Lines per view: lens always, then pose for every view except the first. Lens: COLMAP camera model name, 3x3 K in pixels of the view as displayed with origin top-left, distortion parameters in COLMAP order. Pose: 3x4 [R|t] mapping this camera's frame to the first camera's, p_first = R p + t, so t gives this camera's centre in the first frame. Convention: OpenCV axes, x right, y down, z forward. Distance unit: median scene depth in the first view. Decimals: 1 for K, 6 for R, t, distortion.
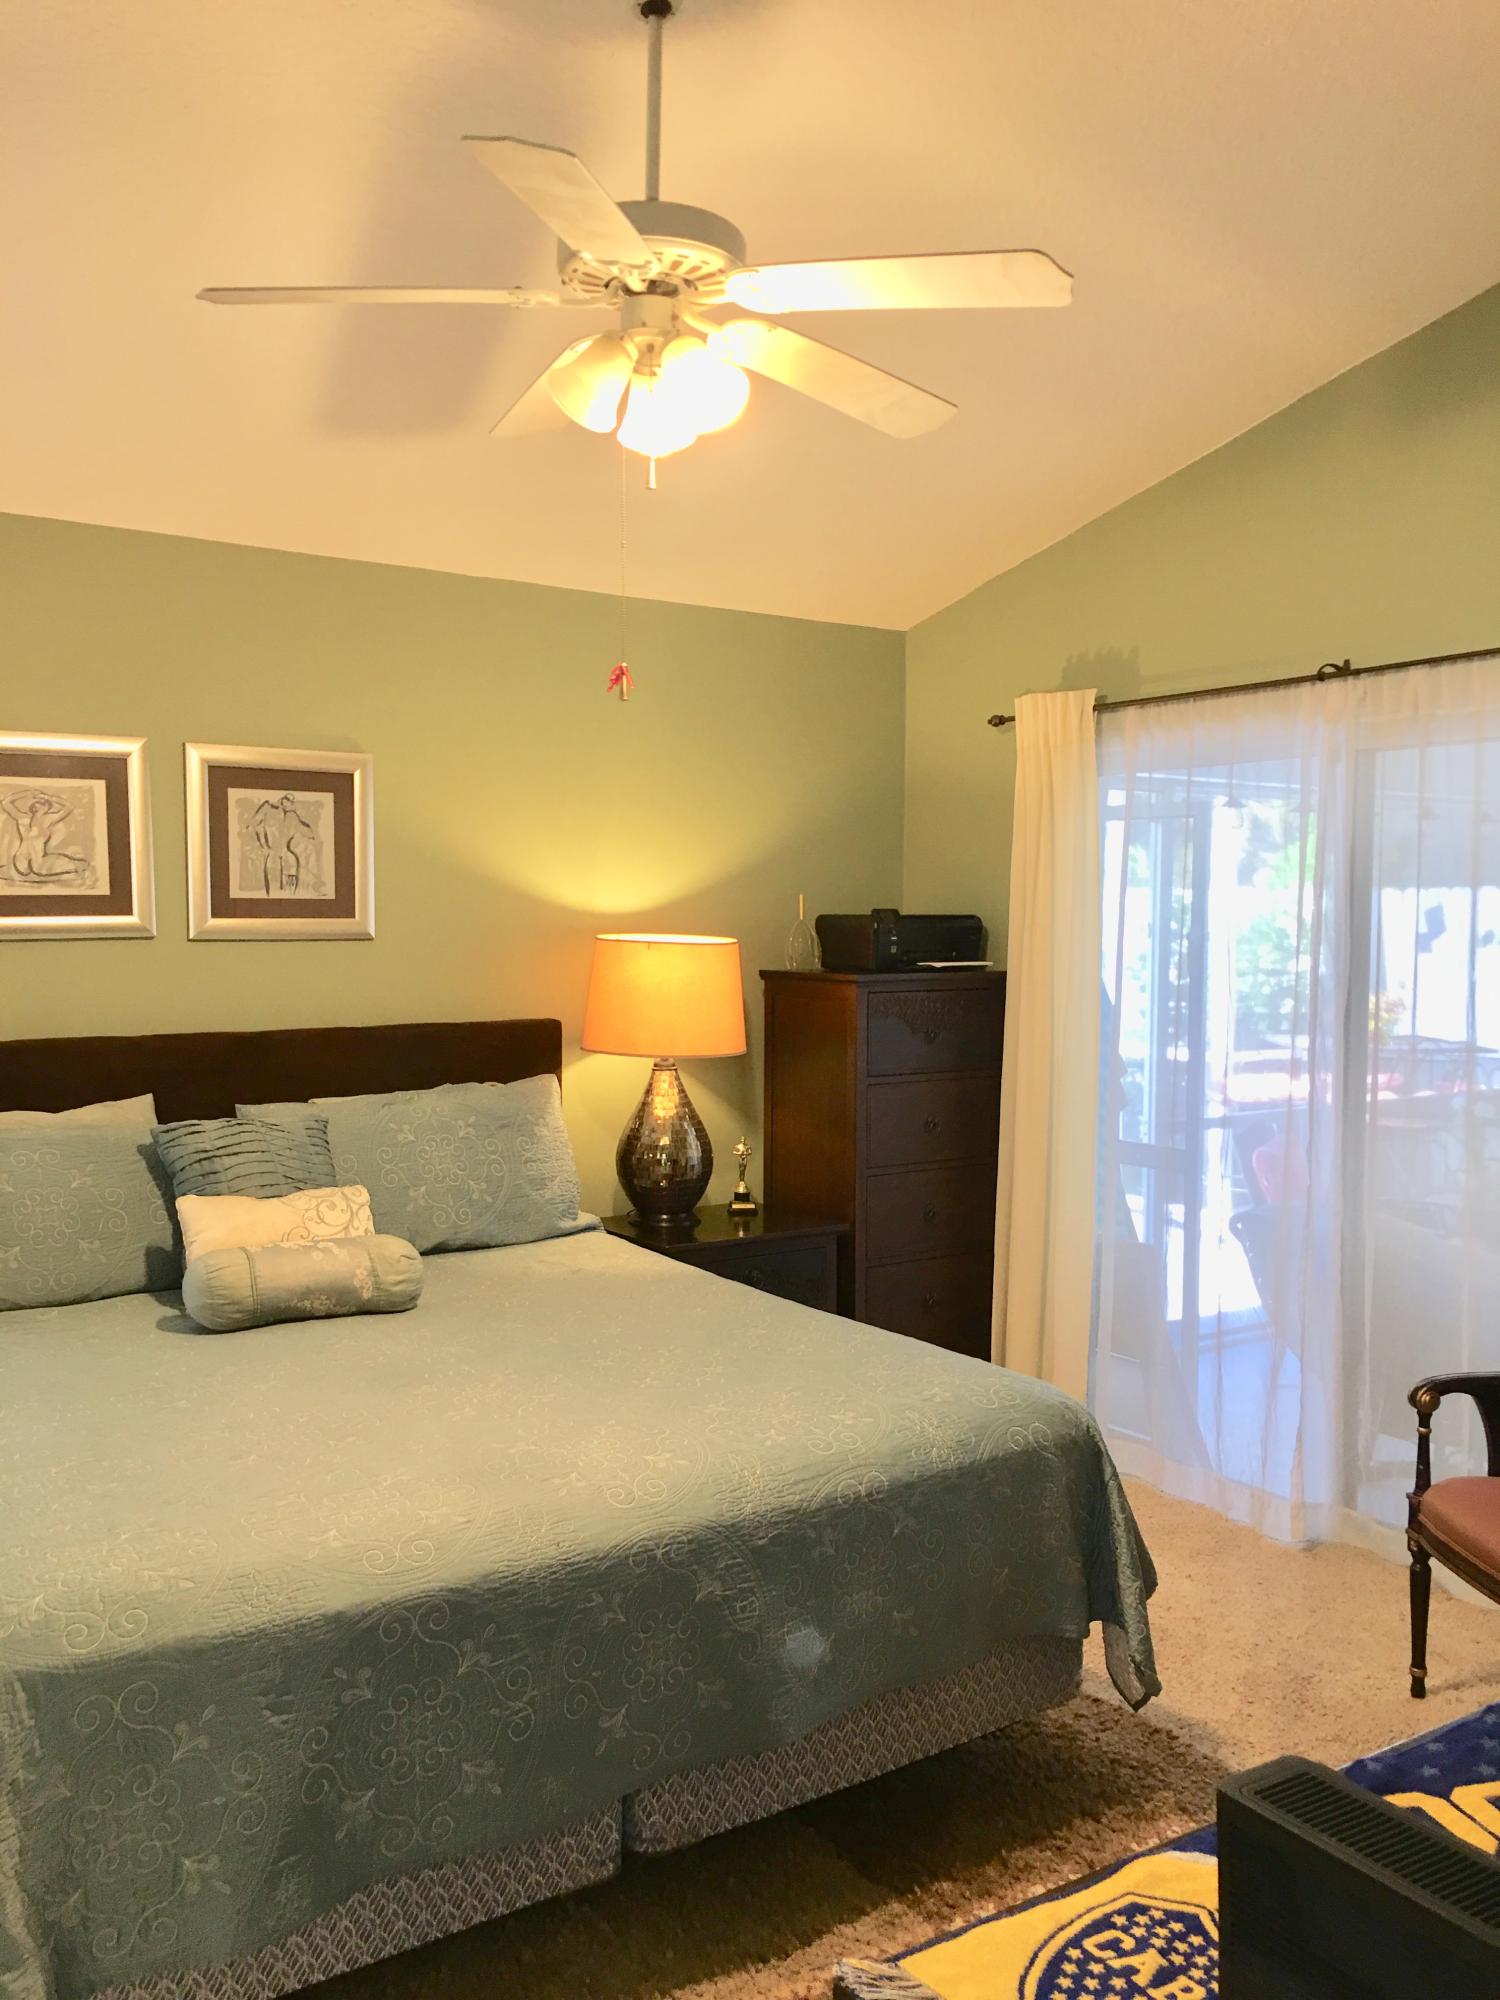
lens RADIAL K [[1660.2, 0, 748.0], [0, 1660.2, 1052.0], [0, 0, 1]] dist [0.074723, 0.000030]
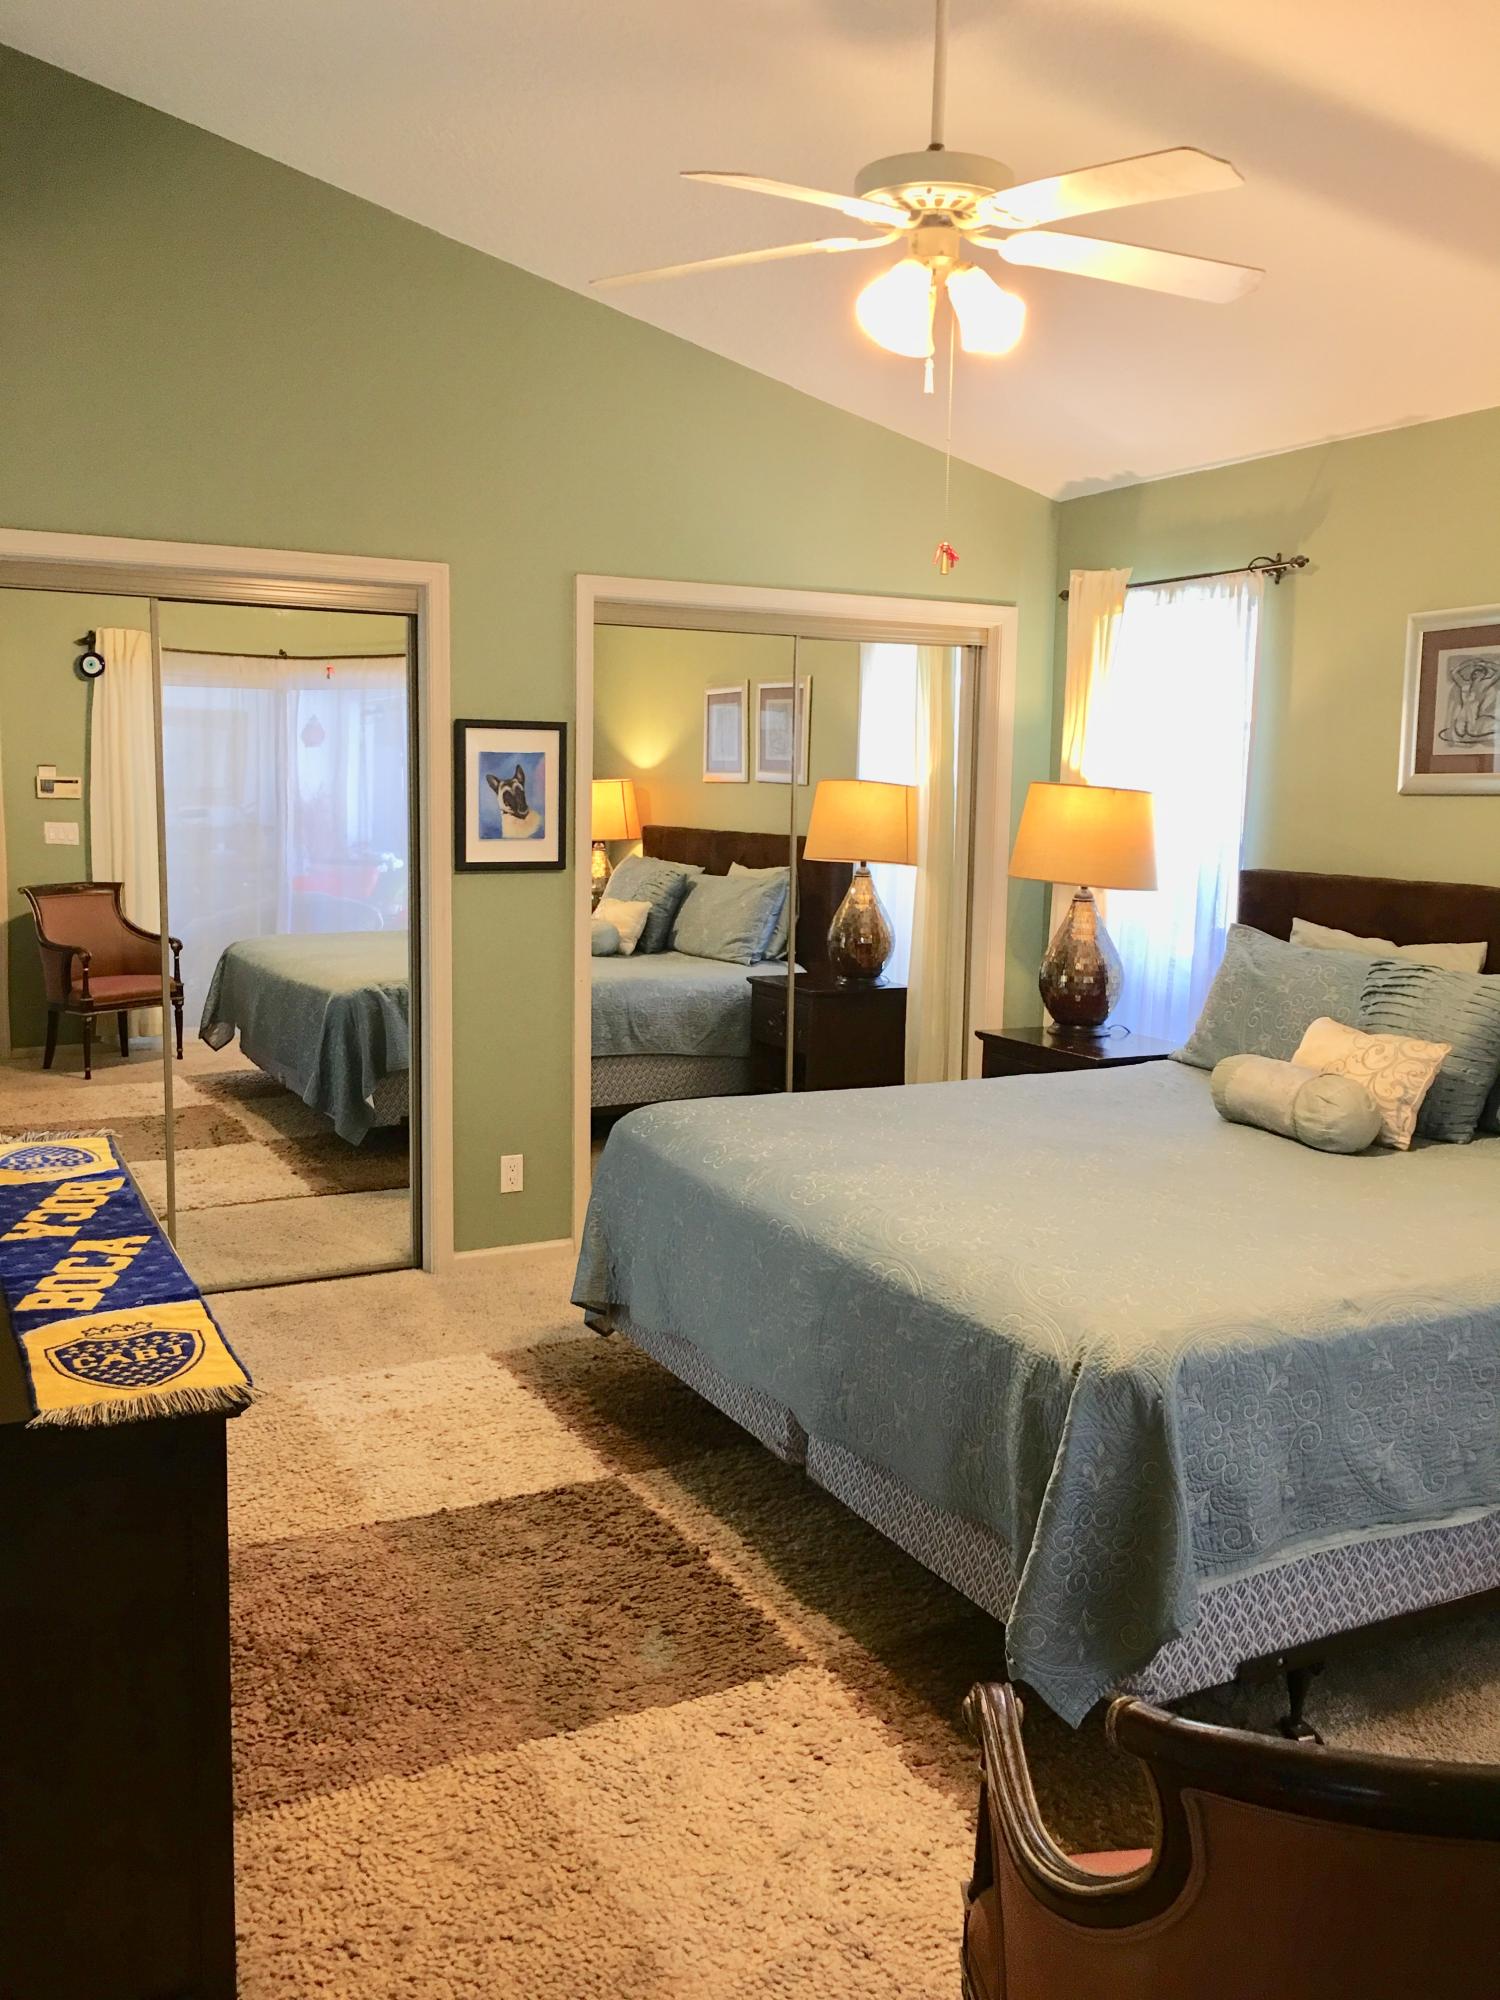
lens RADIAL K [[1723.0, 0, 750.0], [0, 1723.0, 1000.0], [0, 0, 1]] dist [0.080998, -0.092621]
pose [[-0.117492, 0.128855, -0.984679, 0.731957], [-0.099086, 0.985077, 0.140730, -0.045162], [0.988118, 0.114103, -0.102970, 0.622617]]
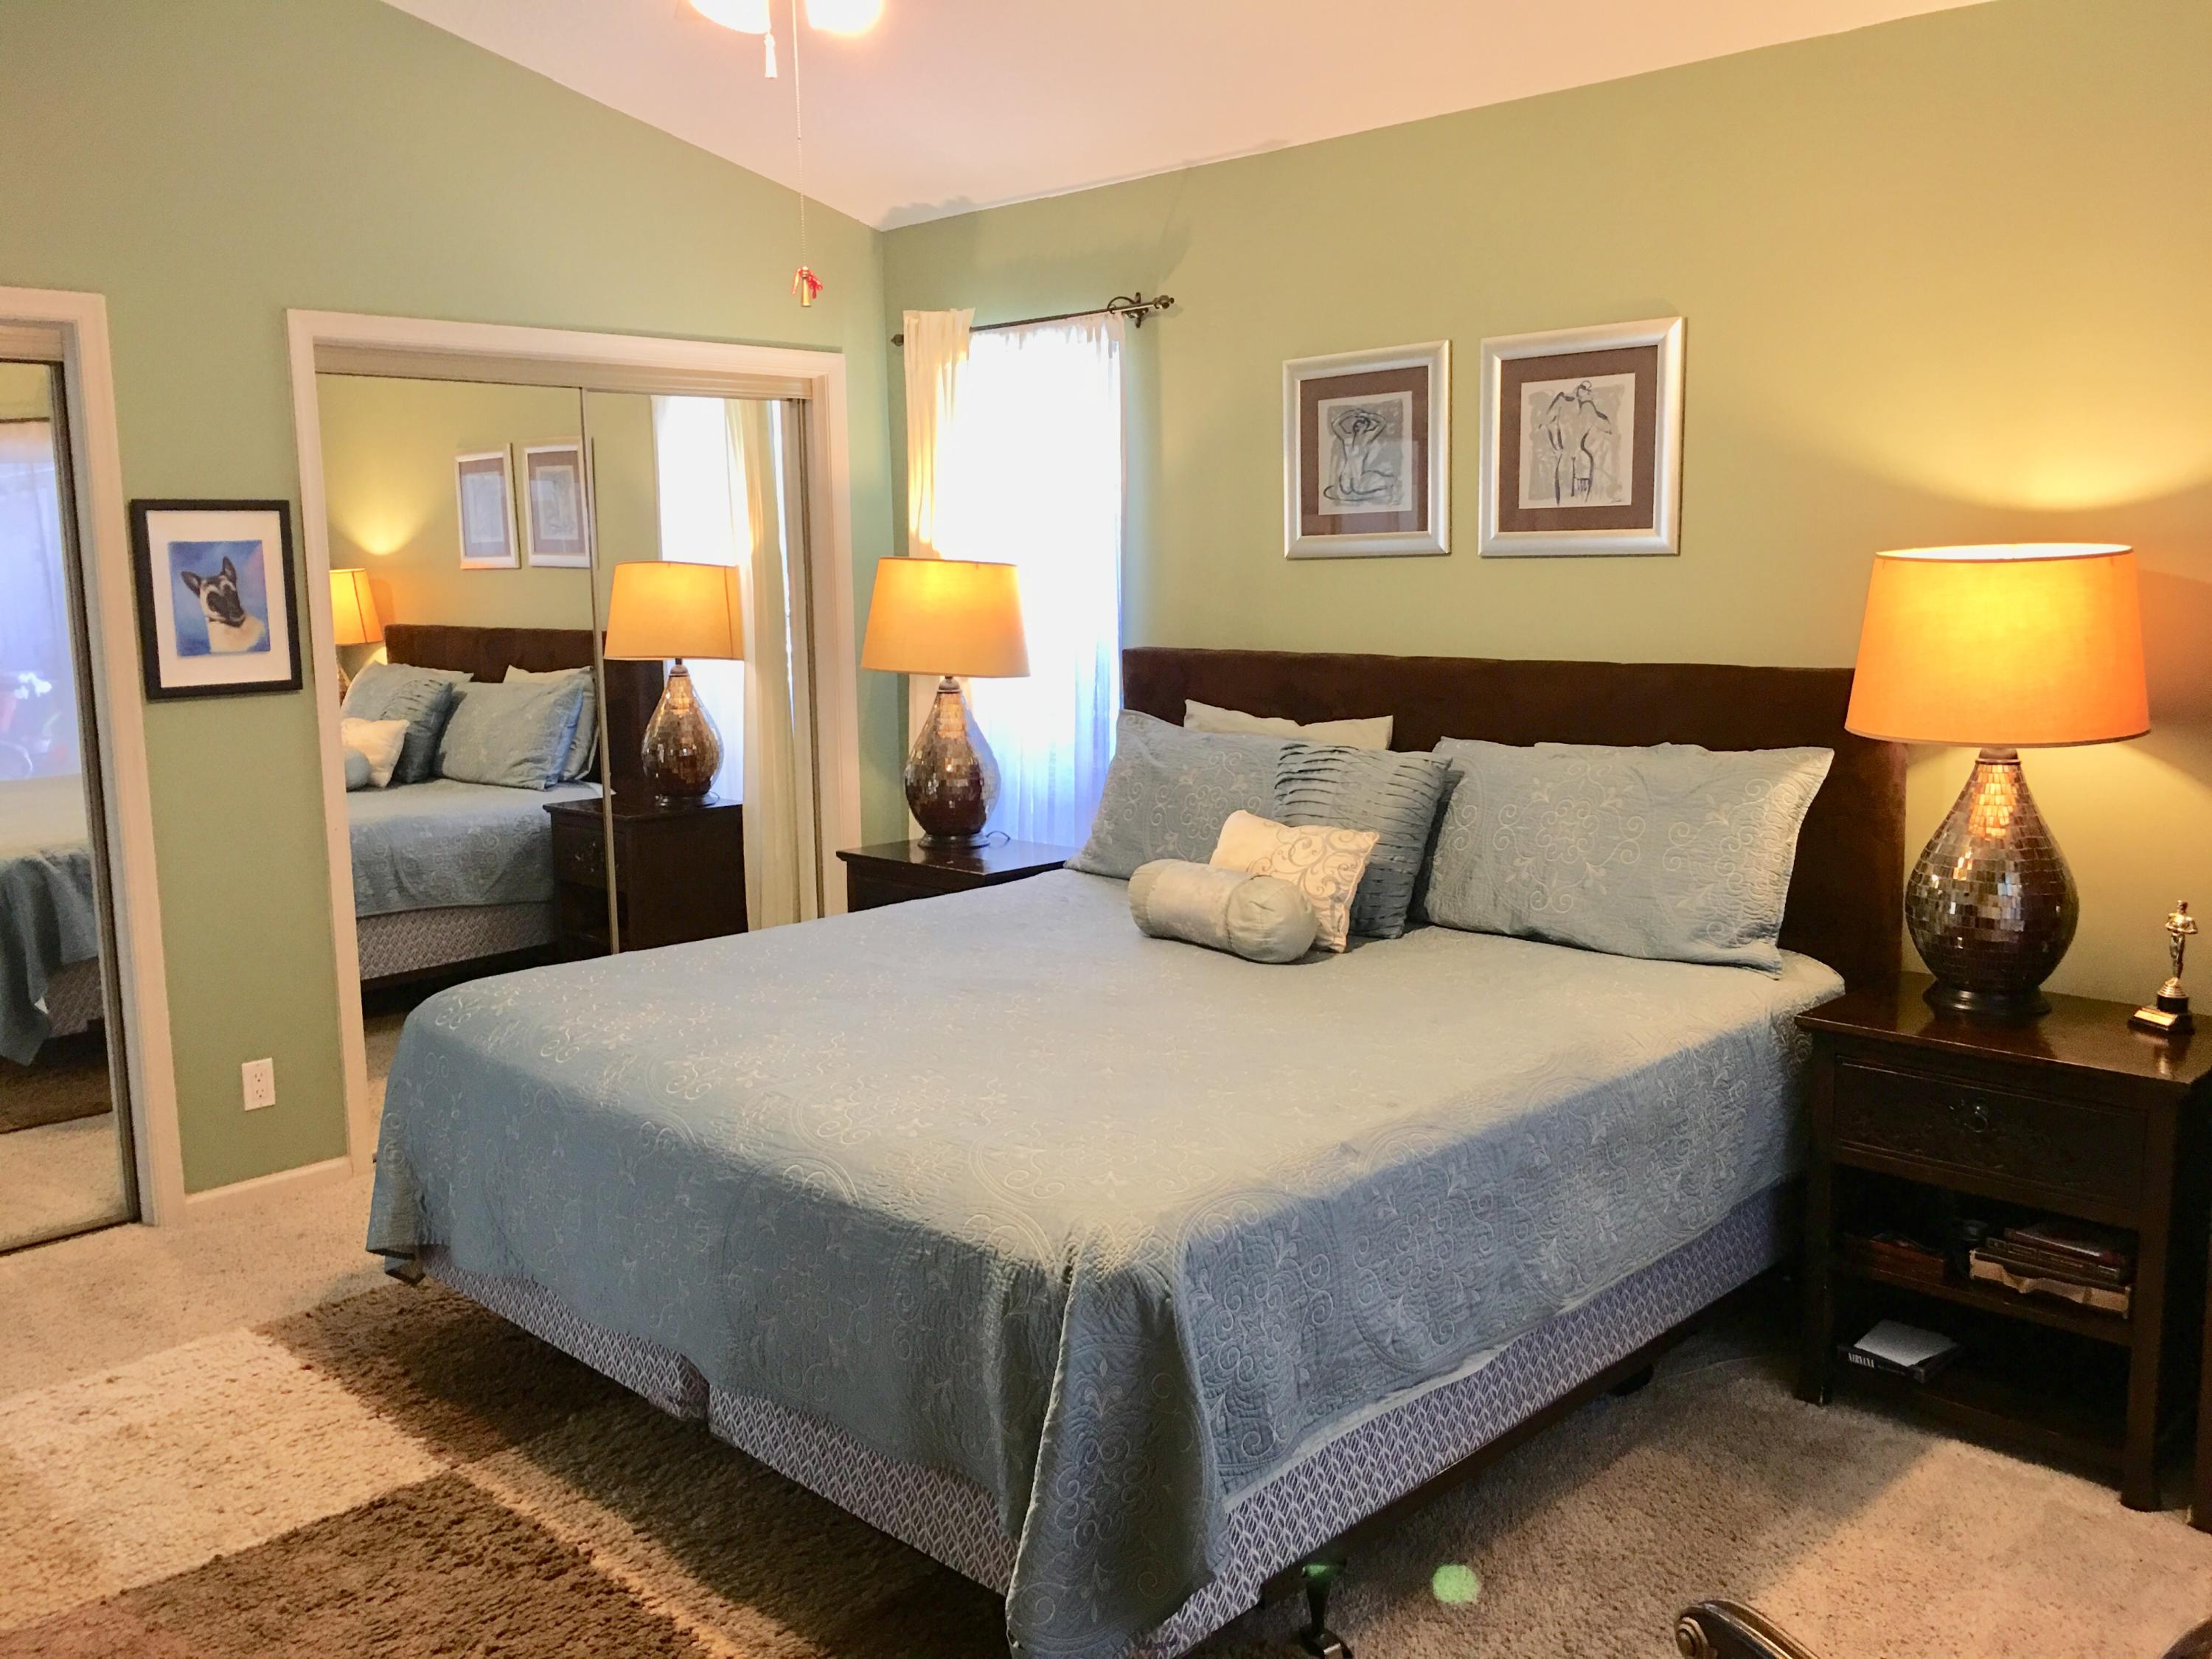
lens RADIAL K [[1923.8, 0, 1106.0], [0, 1923.8, 829.5], [0, 0, 1]] dist [0.088897, -0.128252]
pose [[0.182781, 0.141430, -0.972928, 0.668865], [-0.064089, 0.989208, 0.131756, -0.044645], [0.981063, 0.038271, 0.189872, 0.591401]]
